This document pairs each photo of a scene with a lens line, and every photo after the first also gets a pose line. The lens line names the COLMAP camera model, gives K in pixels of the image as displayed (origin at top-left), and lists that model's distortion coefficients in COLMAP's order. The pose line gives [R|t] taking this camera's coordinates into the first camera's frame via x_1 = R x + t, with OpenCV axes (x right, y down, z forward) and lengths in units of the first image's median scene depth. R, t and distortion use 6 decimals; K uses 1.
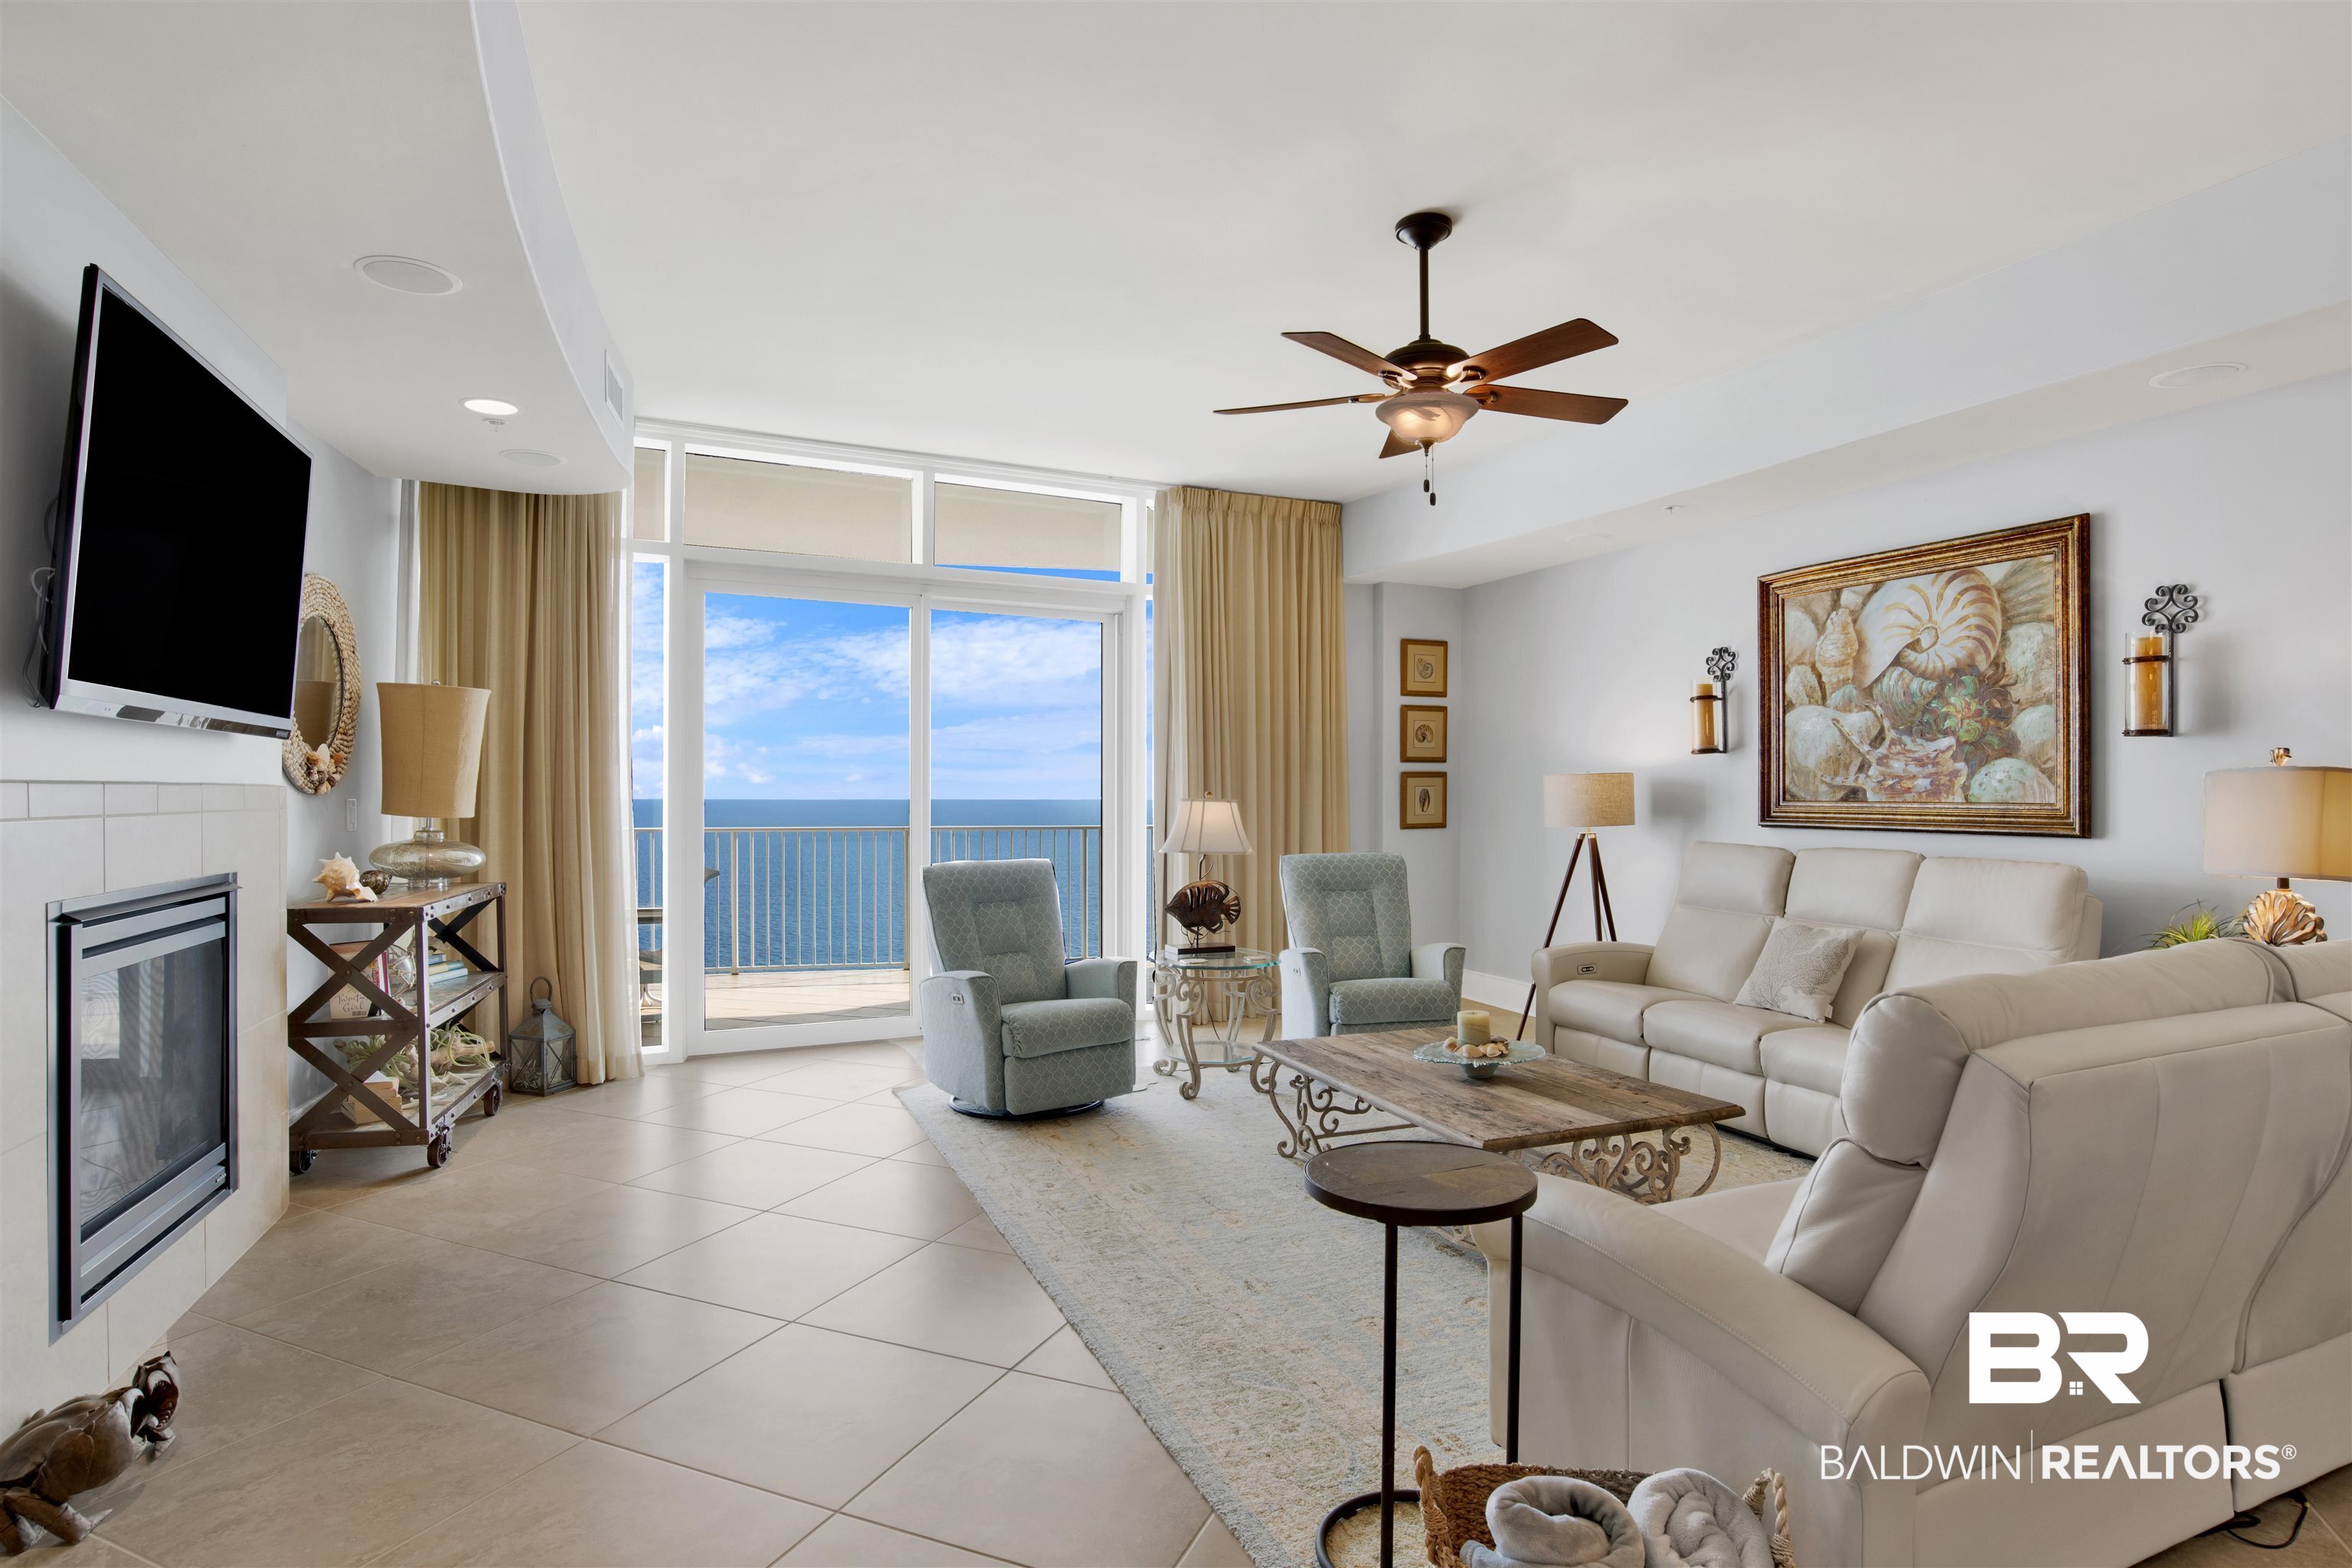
lens RADIAL K [[1265.8, 0, 1187.4], [0, 1265.8, 786.7], [0, 0, 1]] dist [-0.049892, 0.006162]
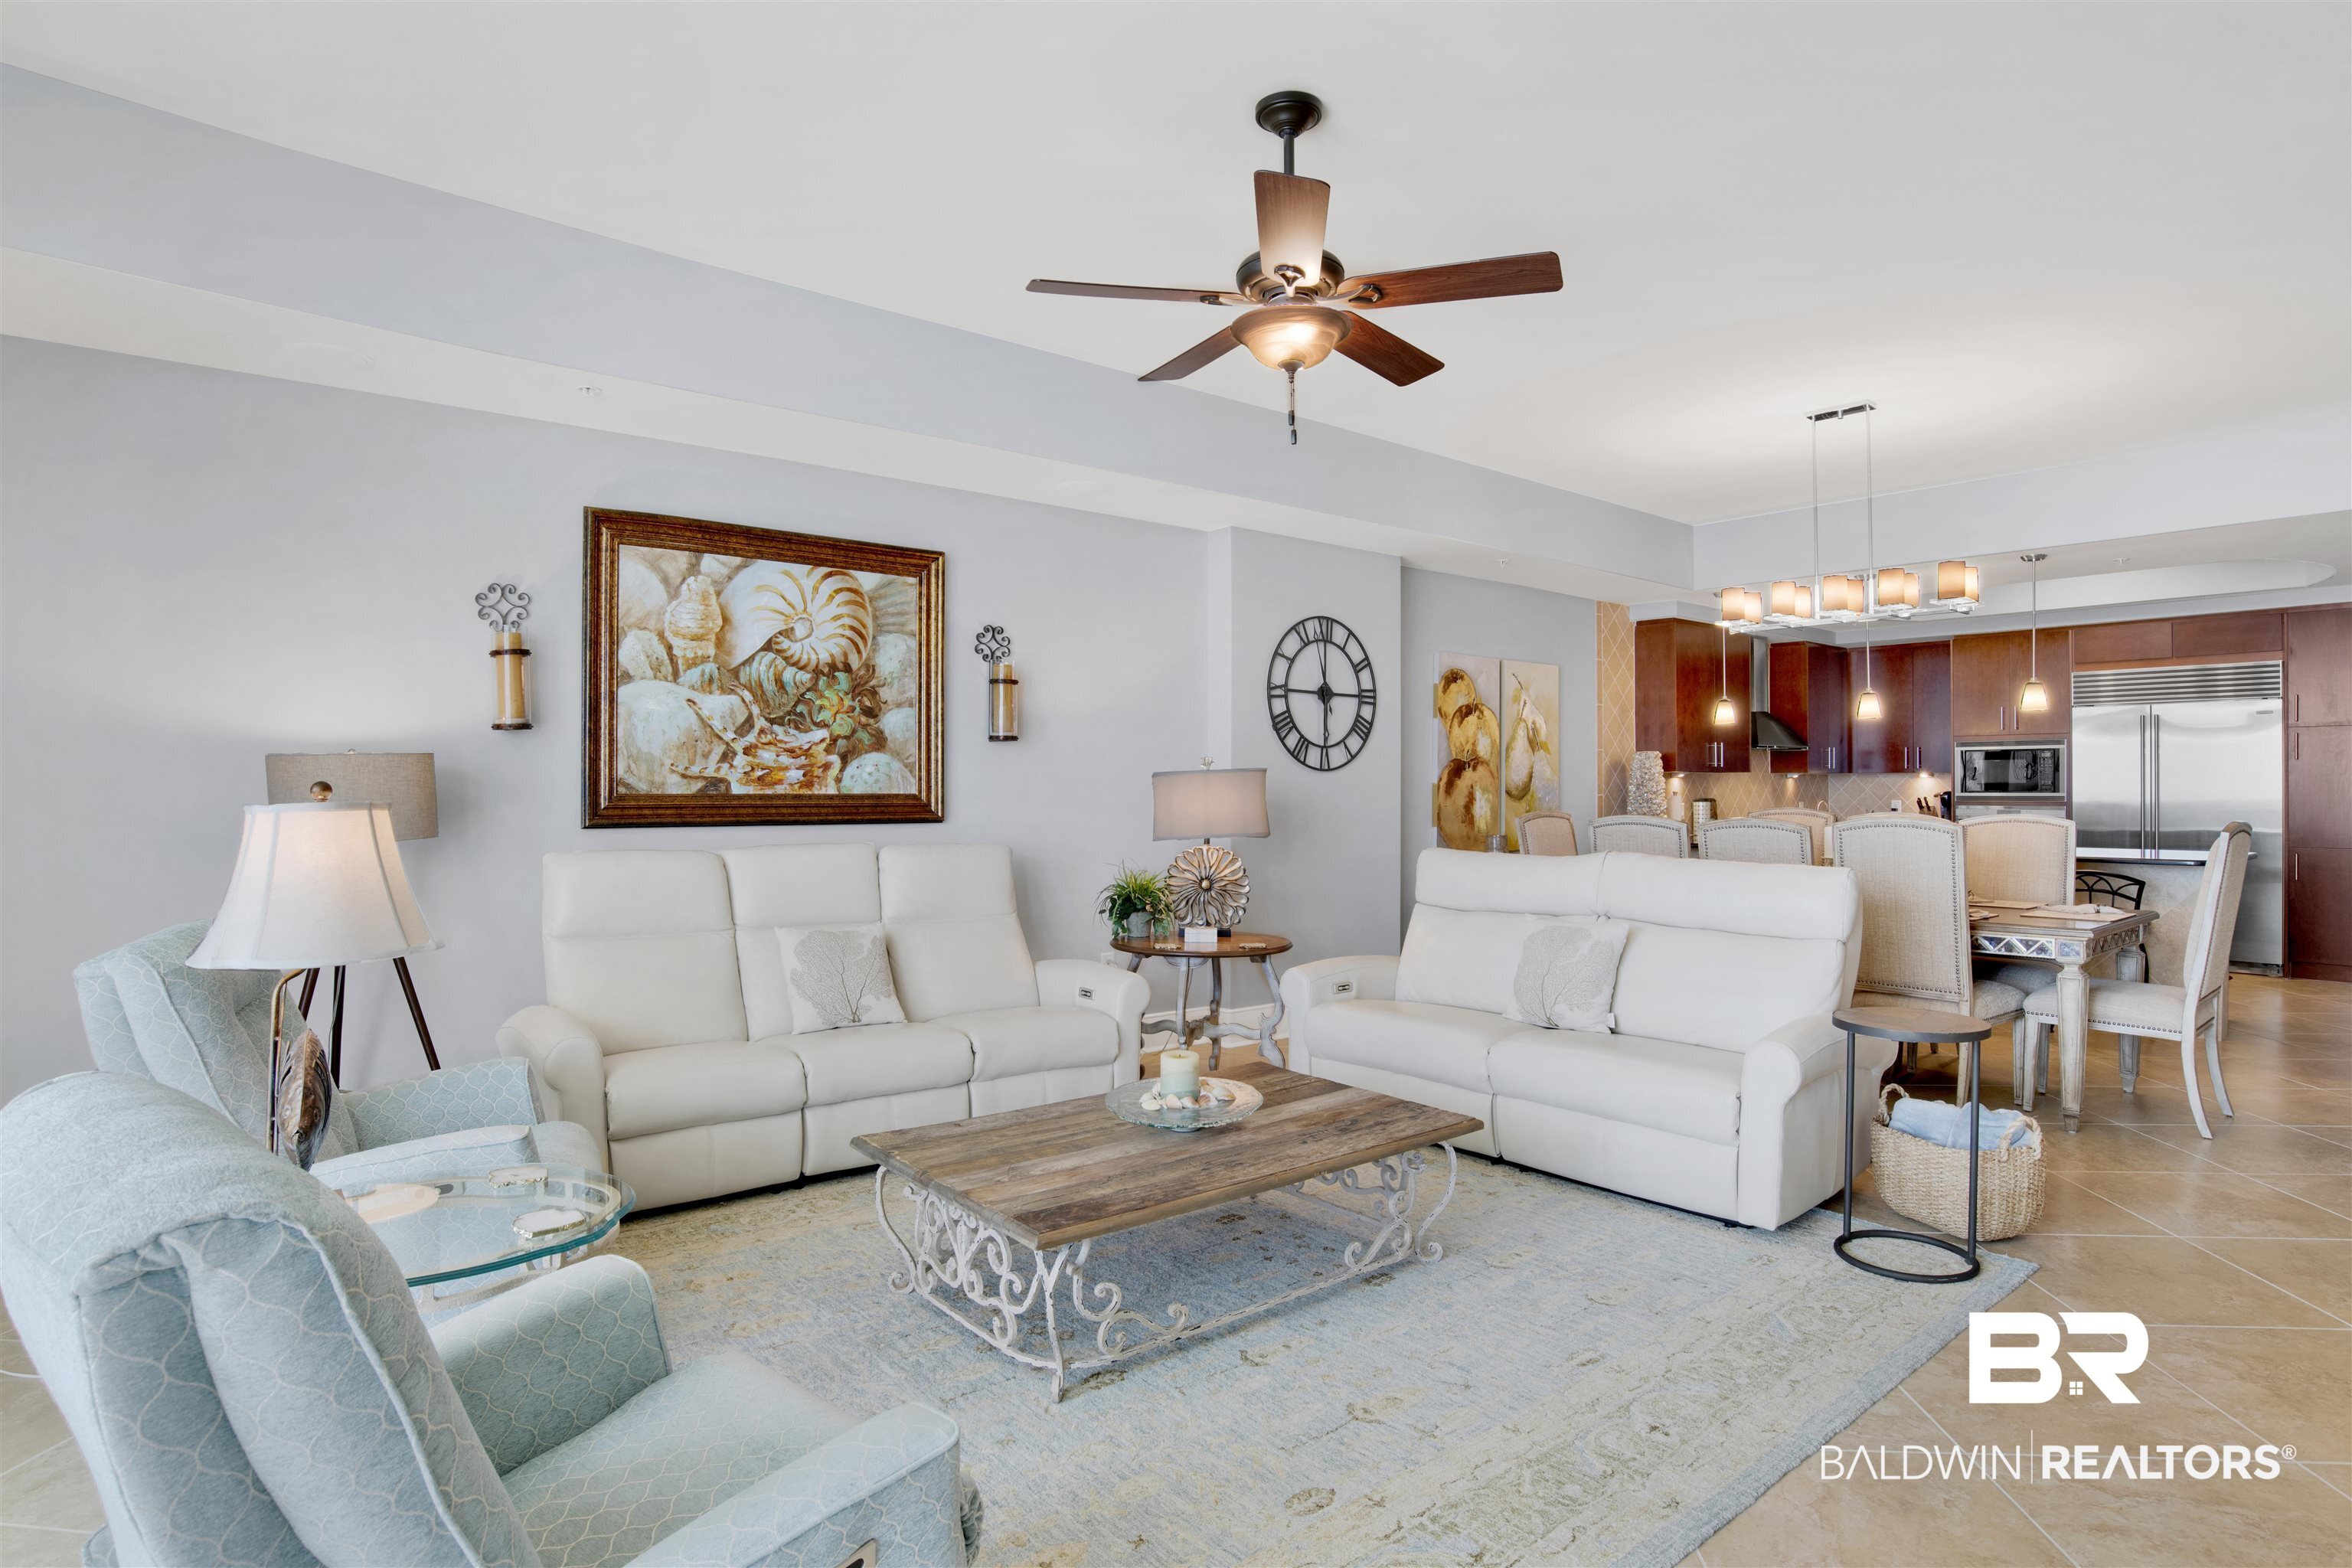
lens RADIAL K [[1265.8, 0, 1166.9], [0, 1265.8, 780.2], [0, 0, 1]] dist [-0.049892, 0.006162]
pose [[-0.282469, 0.001724, 0.959275, -0.432906], [-0.005208, 0.999981, -0.003331, 0.003151], [-0.959262, -0.005937, -0.282455, 0.964165]]
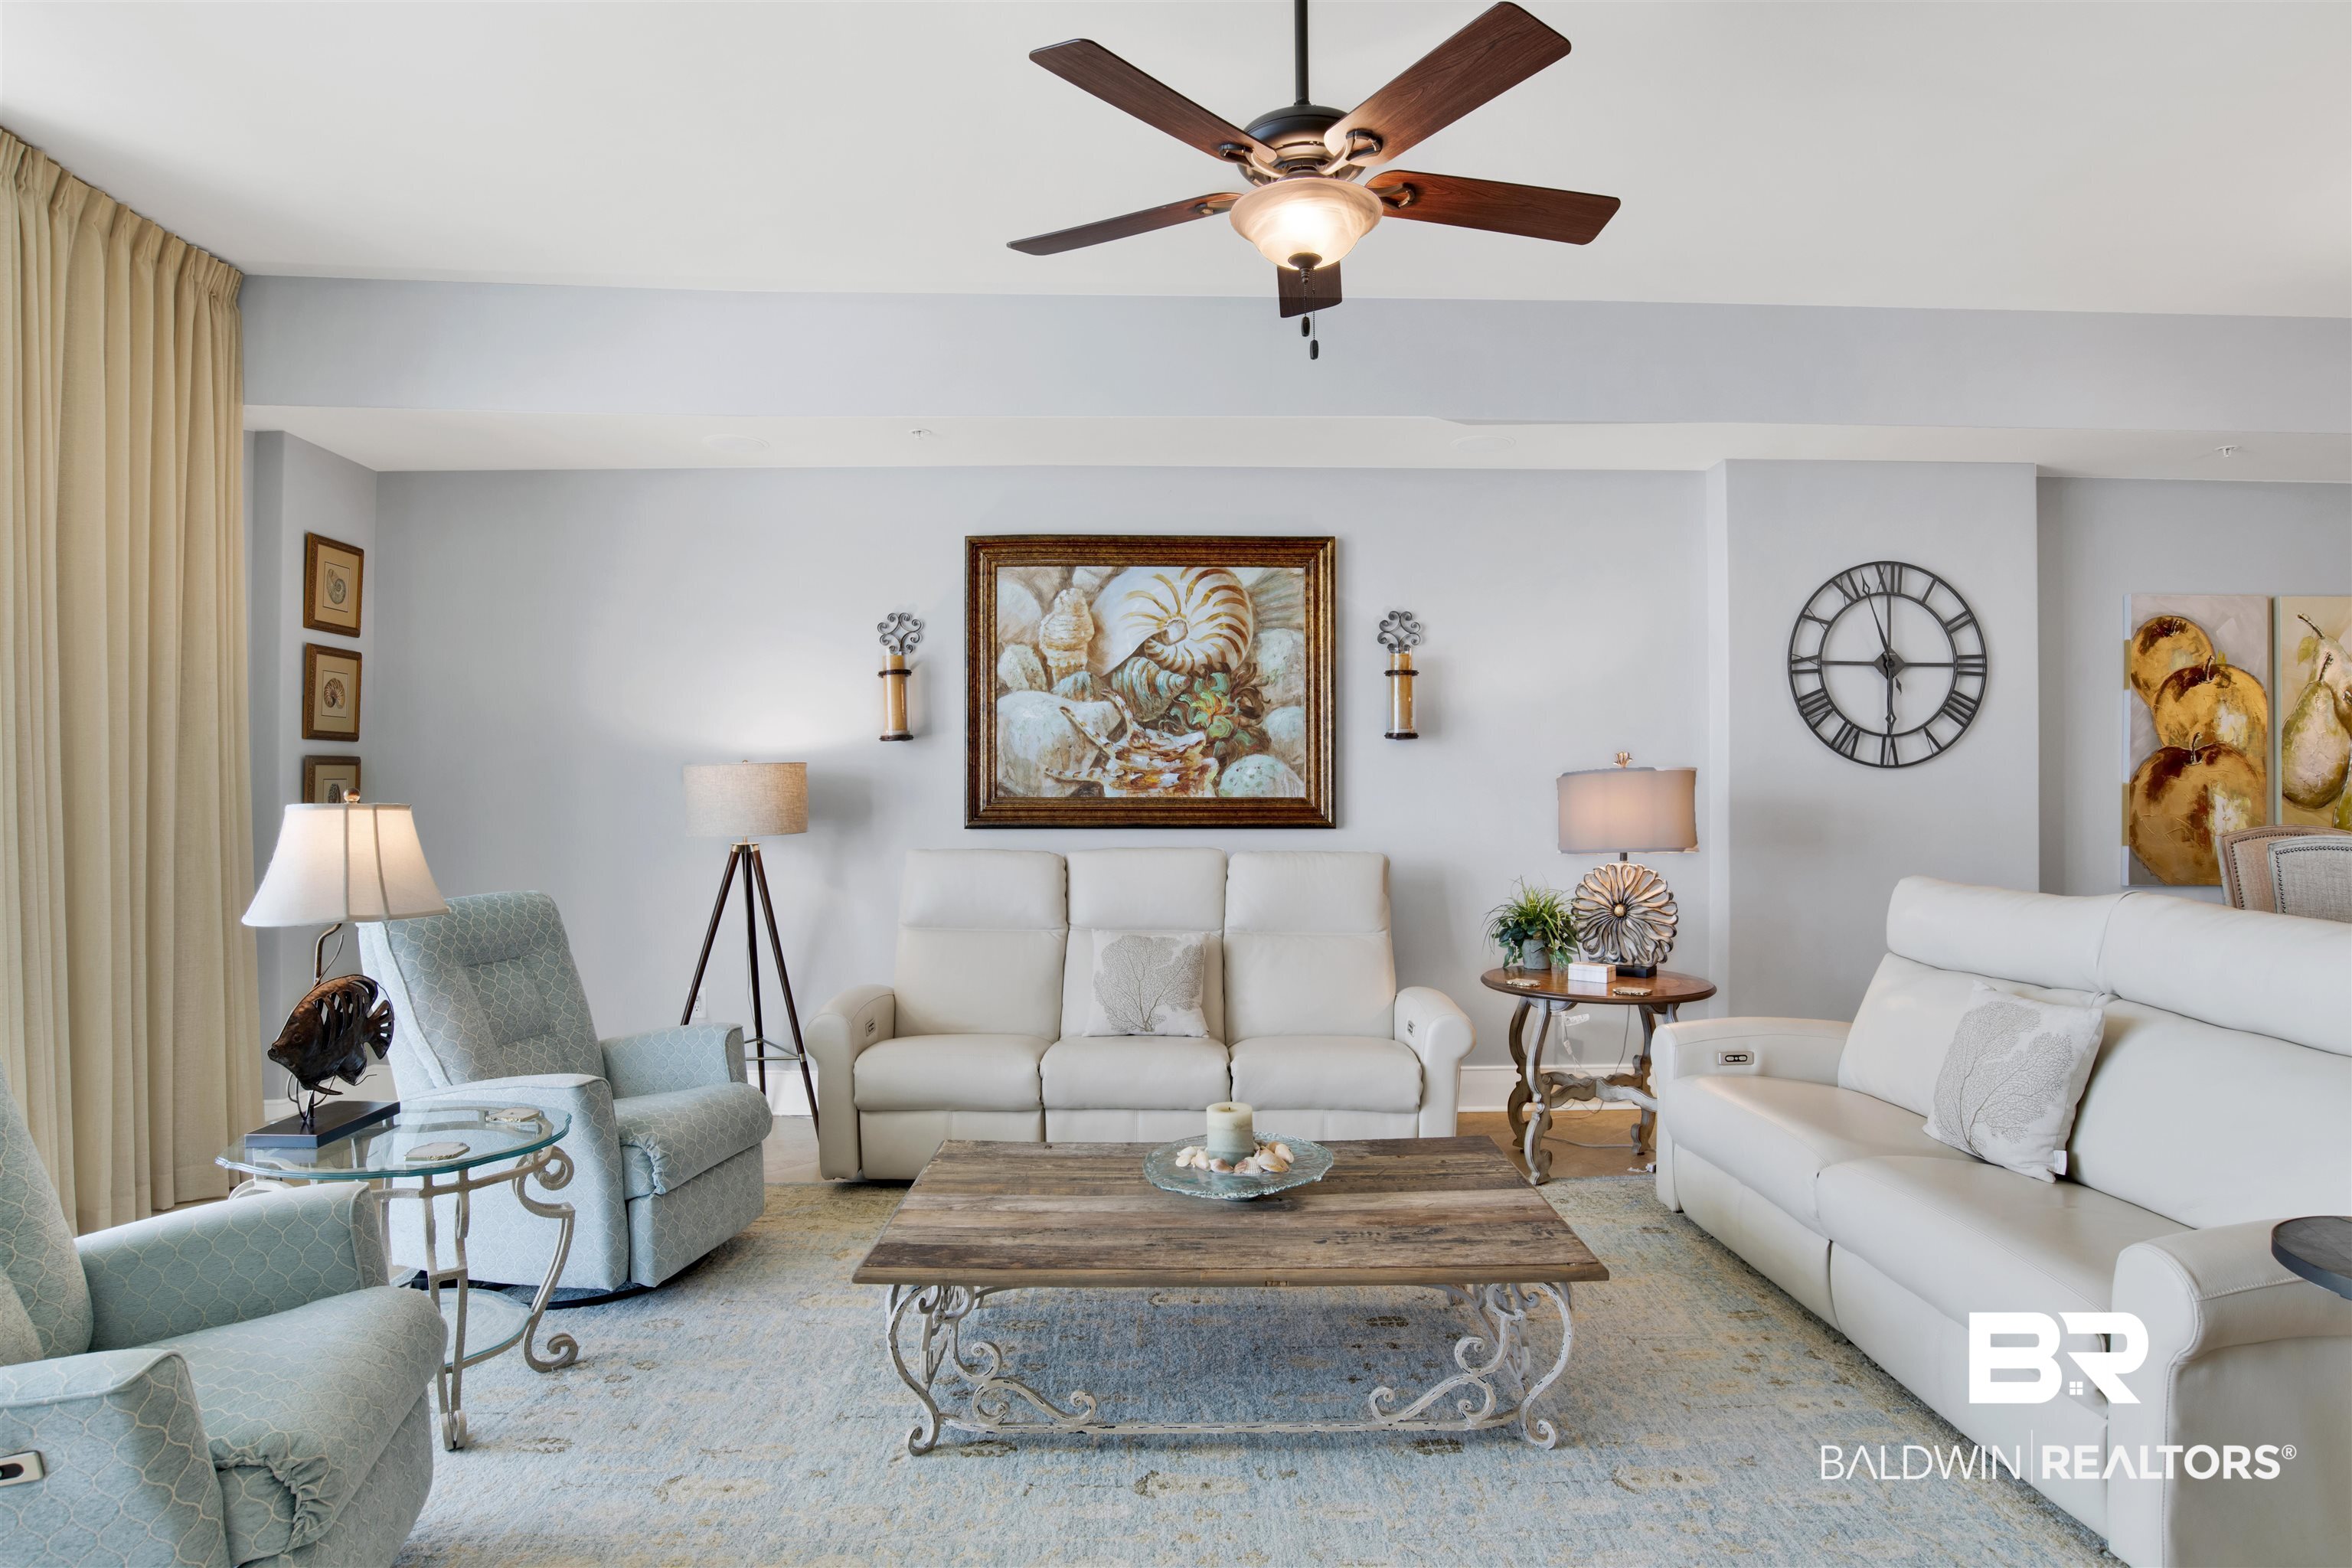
lens RADIAL K [[1287.3, 0, 1170.2], [0, 1287.3, 776.9], [0, 0, 1]] dist [-0.054604, 0.013015]
pose [[0.374613, 0.006062, 0.927162, -0.339521], [-0.001667, 0.999981, -0.005865, 0.002133], [-0.927180, 0.000651, 0.374616, 0.596626]]
